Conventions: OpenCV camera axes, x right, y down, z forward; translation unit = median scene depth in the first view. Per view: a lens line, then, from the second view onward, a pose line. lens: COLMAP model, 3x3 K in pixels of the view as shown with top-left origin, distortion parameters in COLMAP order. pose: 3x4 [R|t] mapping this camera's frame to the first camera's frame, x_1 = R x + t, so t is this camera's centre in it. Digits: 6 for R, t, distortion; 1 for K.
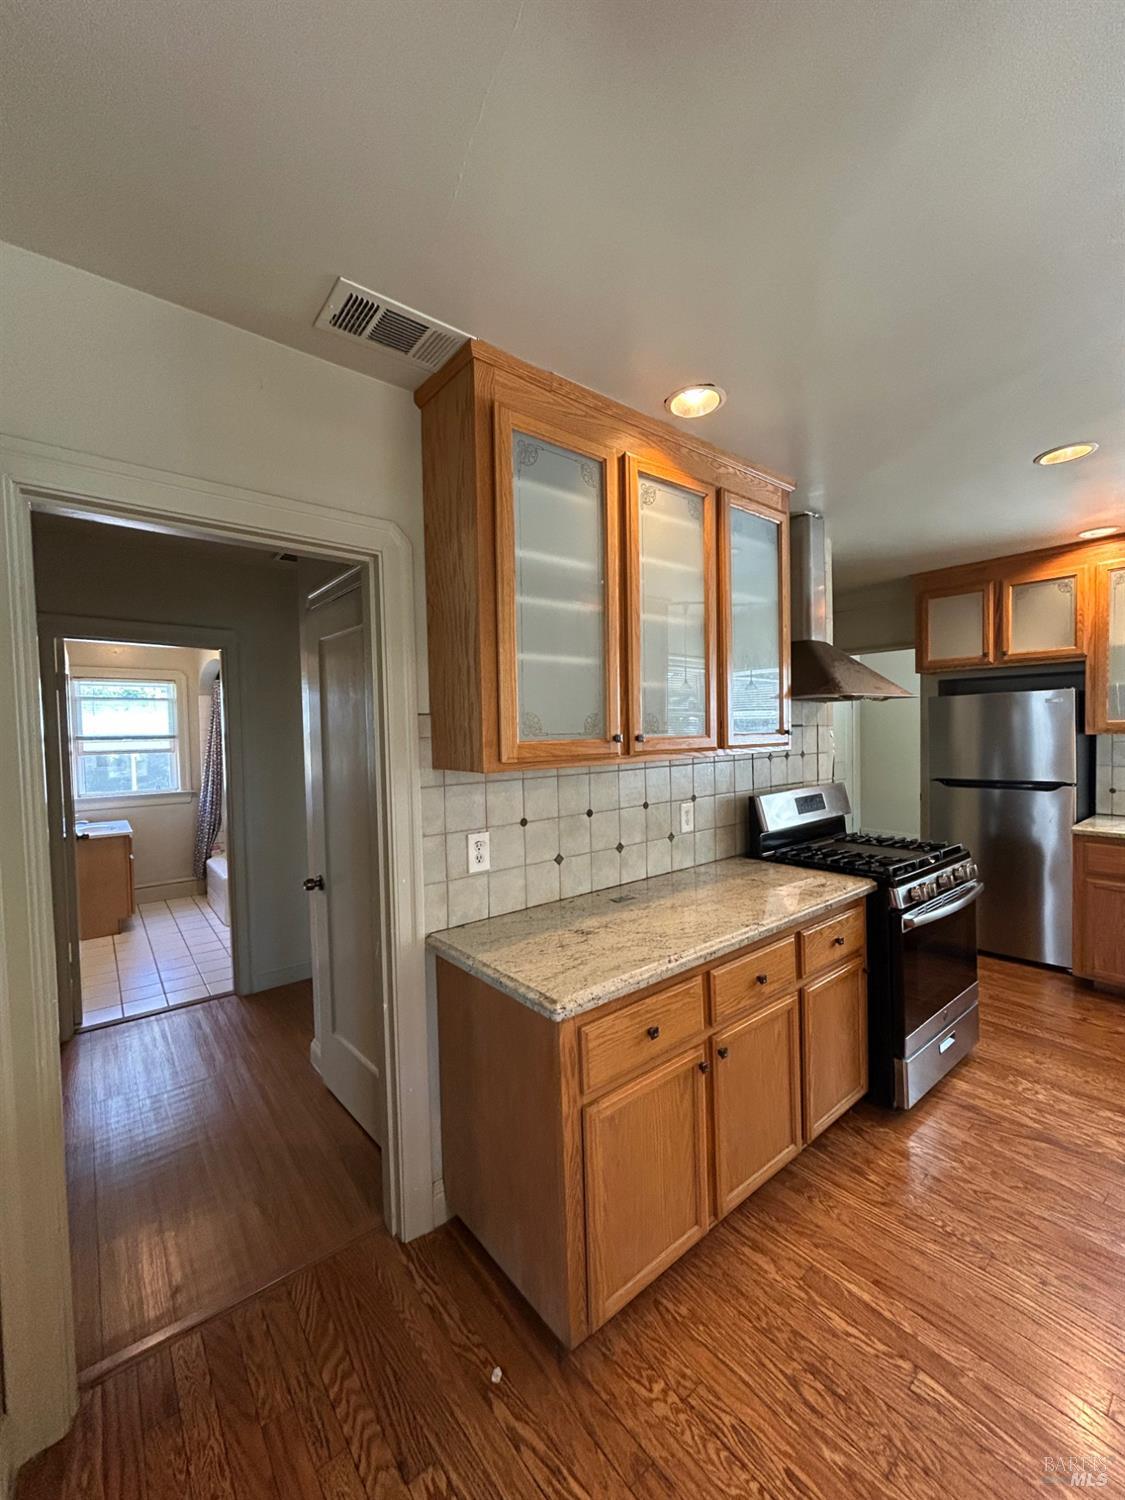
lens RADIAL K [[601.9, 0, 562.3], [0, 601.9, 746.7], [0, 0, 1]] dist [0.007833, -0.001358]
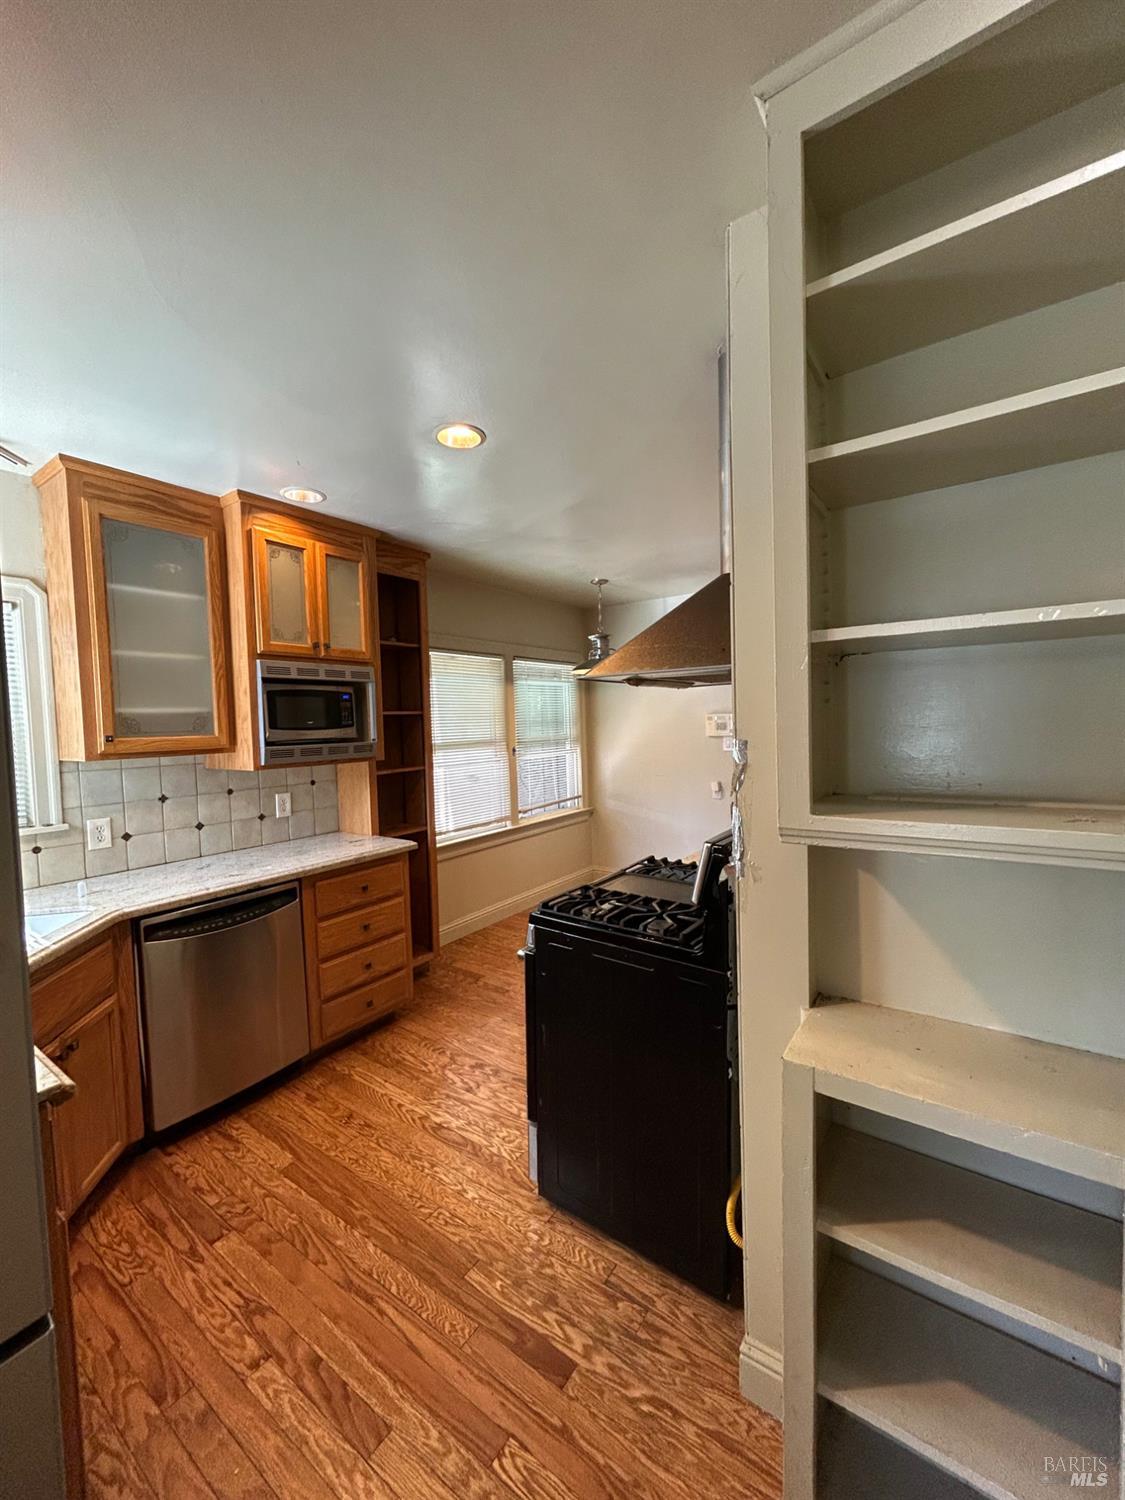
lens RADIAL K [[601.9, 0, 564.1], [0, 601.9, 750.2], [0, 0, 1]] dist [0.007833, -0.001358]
pose [[-0.961815, 0.064663, -0.265951, 1.072591], [0.042252, 0.995122, 0.089147, -0.098087], [0.270418, 0.074506, -0.959856, 2.206310]]
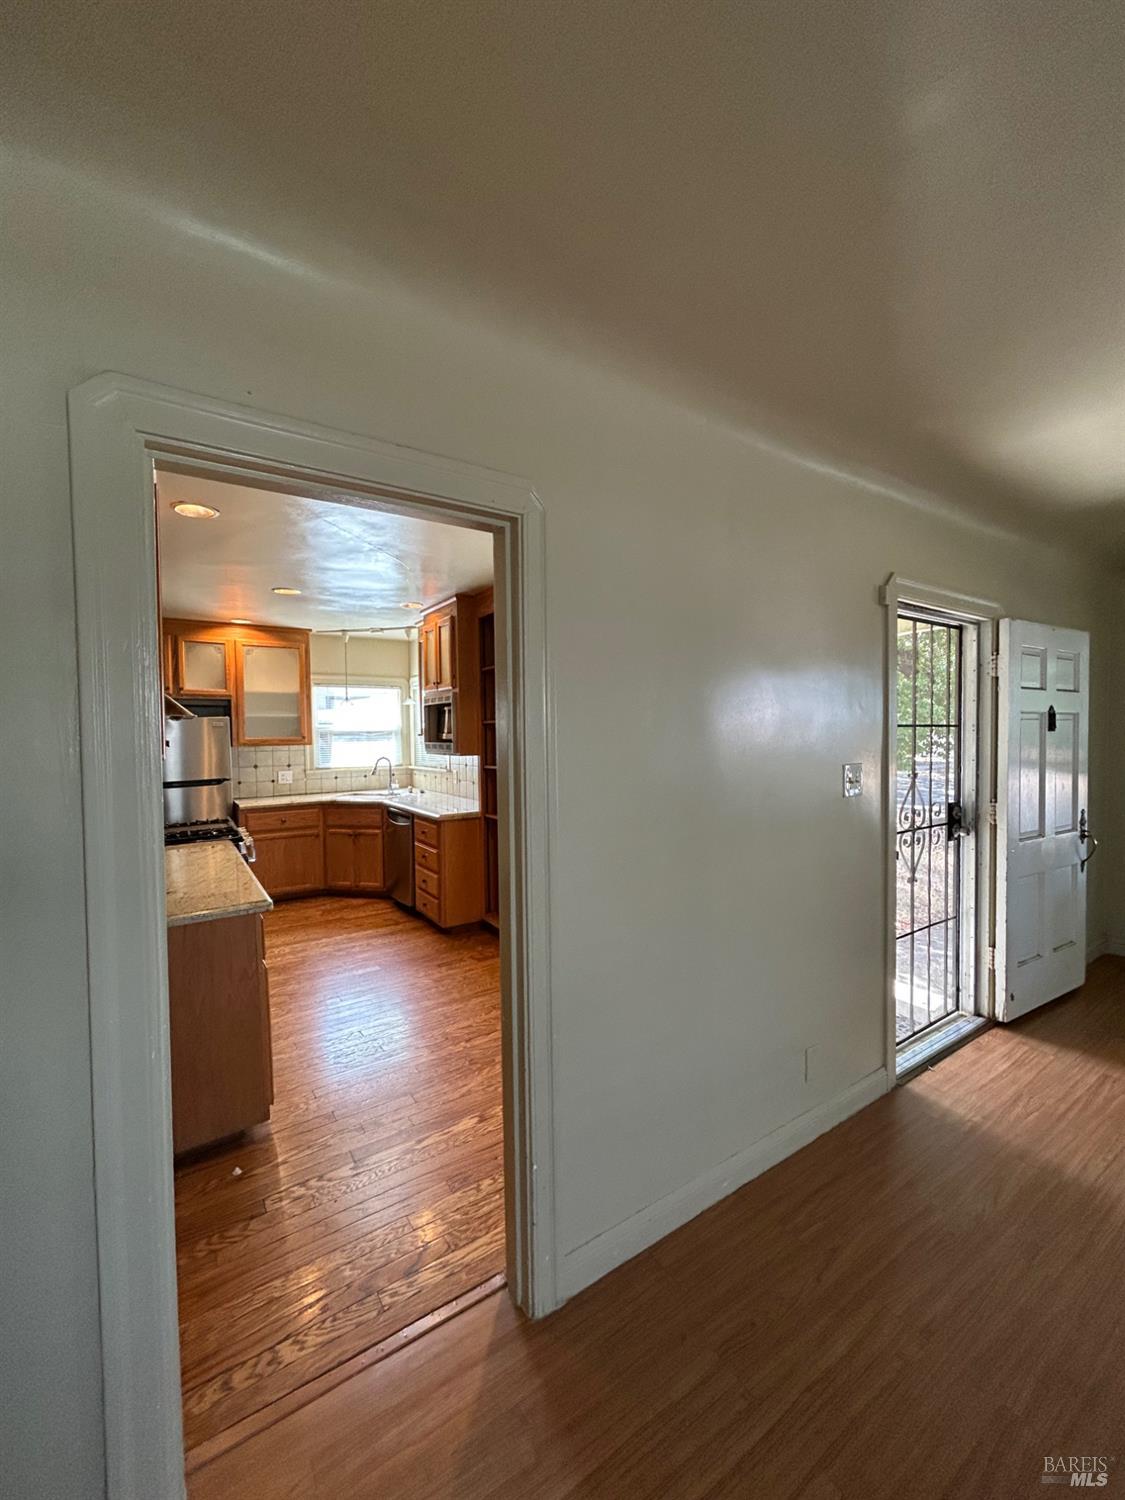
lens RADIAL K [[601.9, 0, 562.4], [0, 601.9, 754.6], [0, 0, 1]] dist [0.007833, -0.001358]
pose [[0.092955, -0.015515, 0.995549, -1.023020], [0.041571, 0.999067, 0.011688, 0.028138], [-0.994802, 0.040300, 0.093513, 0.025150]]
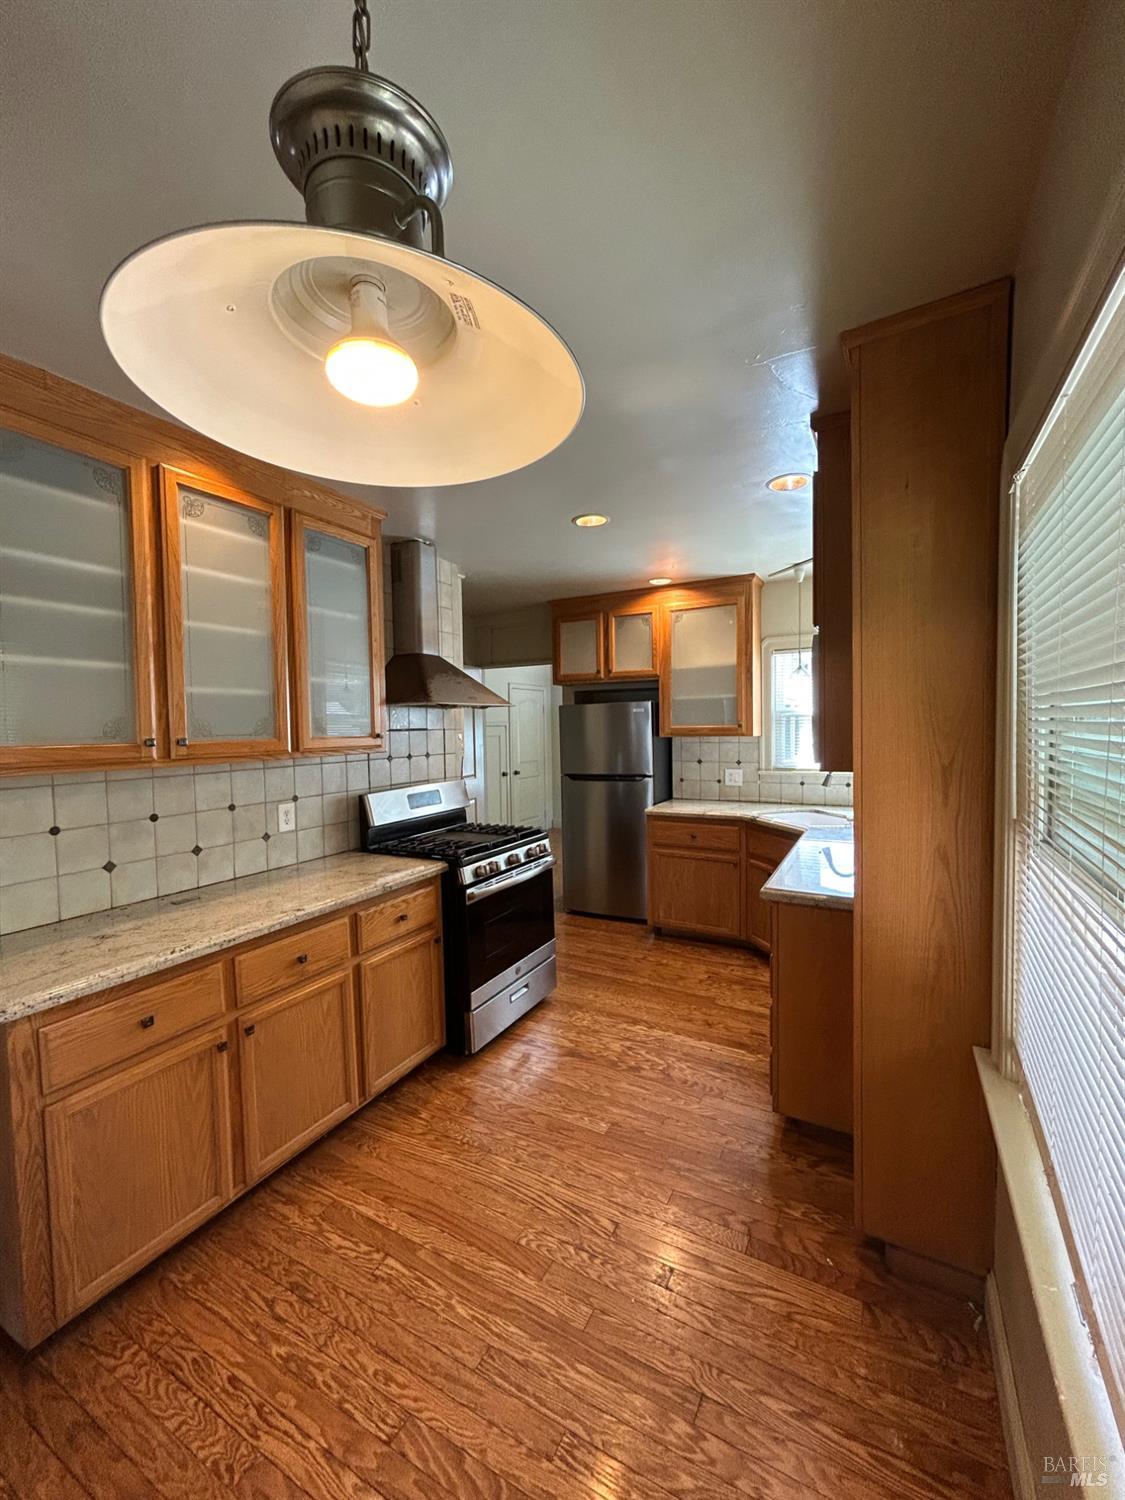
lens RADIAL K [[601.9, 0, 558.4], [0, 601.9, 747.6], [0, 0, 1]] dist [0.007833, -0.001358]
pose [[0.928176, -0.007985, 0.372056, 0.320708], [0.008540, 0.999964, 0.000157, 0.000379], [-0.372044, 0.003032, 0.928210, -0.185725]]
